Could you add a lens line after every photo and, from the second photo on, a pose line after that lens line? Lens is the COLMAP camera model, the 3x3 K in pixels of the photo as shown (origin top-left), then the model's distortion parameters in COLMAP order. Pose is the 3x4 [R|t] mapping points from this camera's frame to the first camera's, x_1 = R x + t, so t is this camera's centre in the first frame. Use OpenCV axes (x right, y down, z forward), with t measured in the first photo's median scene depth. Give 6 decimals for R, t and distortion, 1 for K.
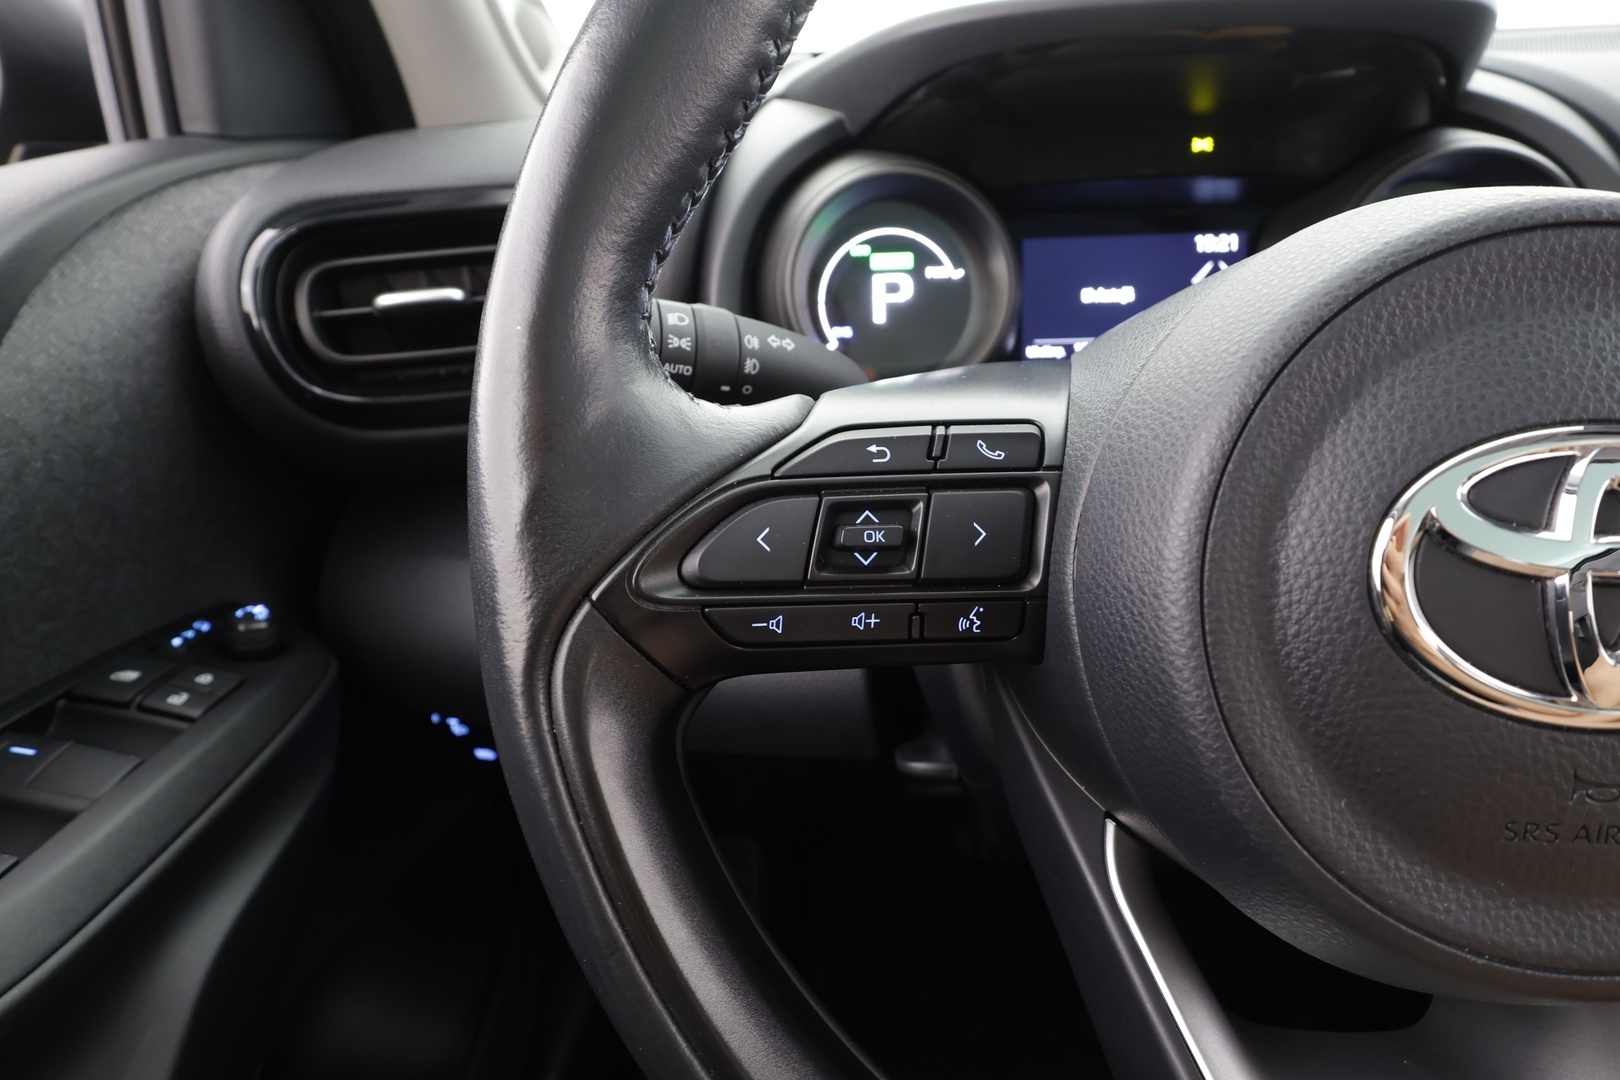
lens RADIAL K [[939.7, 0, 805.2], [0, 939.7, 545.7], [0, 0, 1]] dist [0.005566, 0.000659]
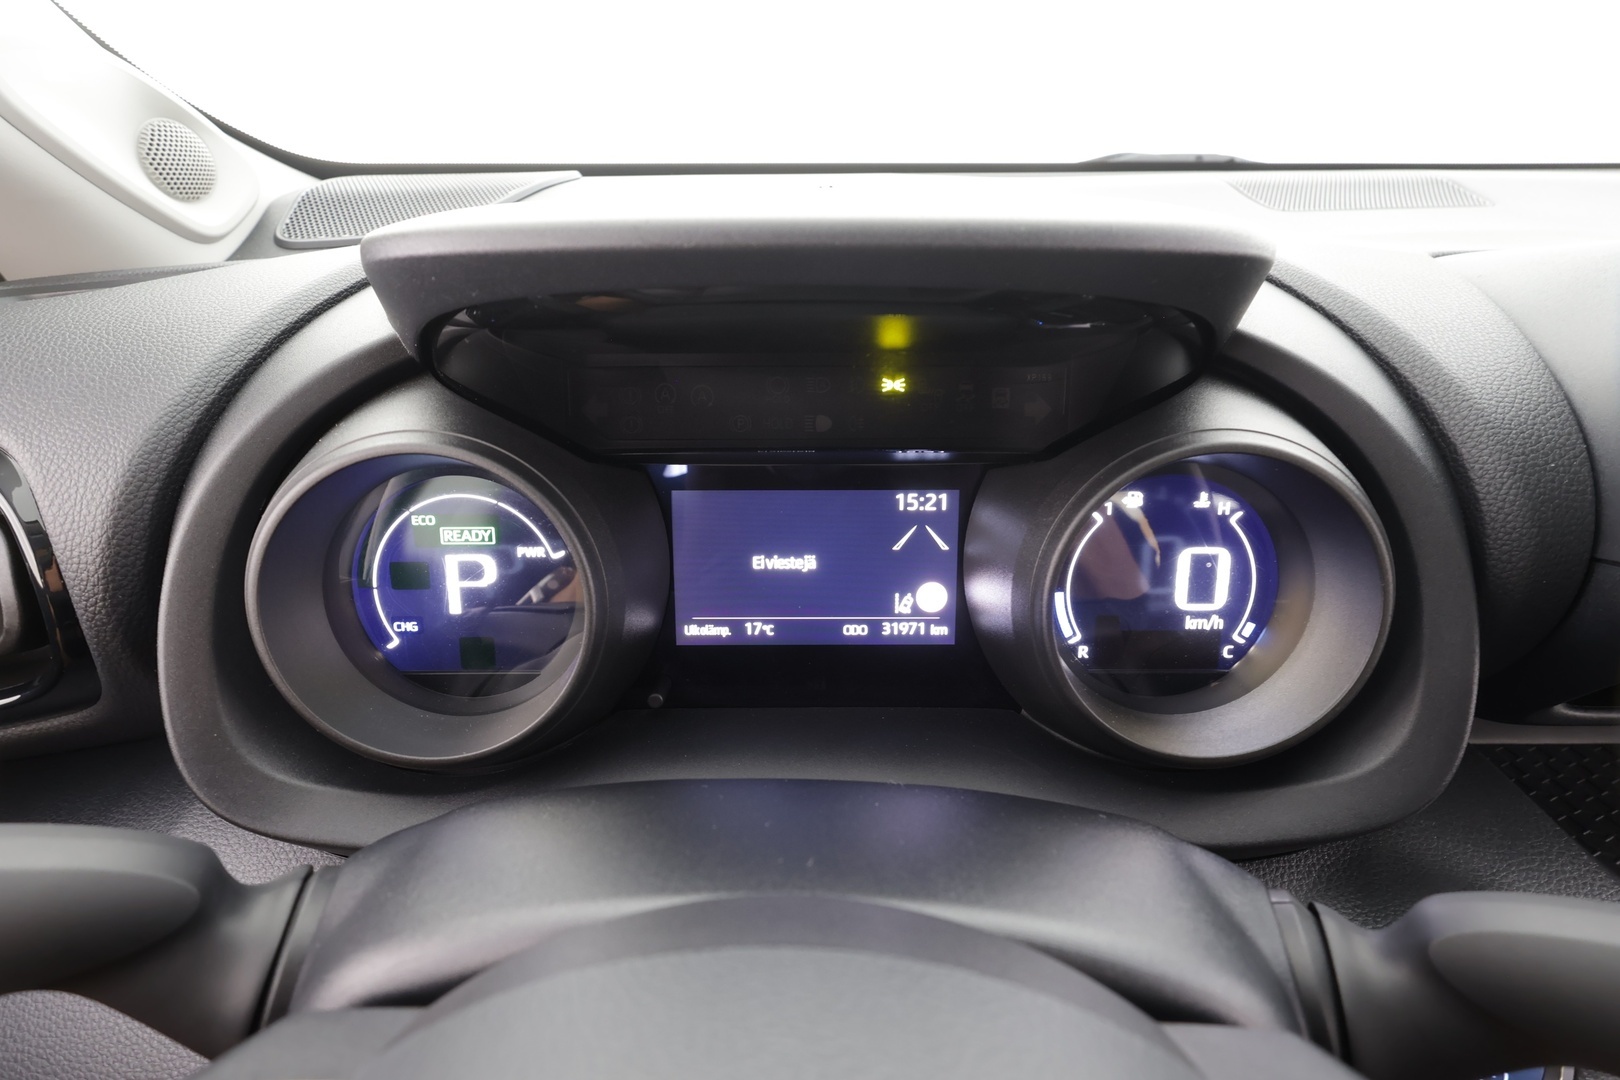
lens RADIAL K [[750.7, 0, 806.3], [0, 750.7, 542.7], [0, 0, 1]] dist [-0.002843, 0.000414]
pose [[0.998102, 0.014404, 0.059867, 0.467059], [-0.016462, 0.999285, 0.034026, -0.470952], [-0.059334, -0.034947, 0.997626, 0.597116]]
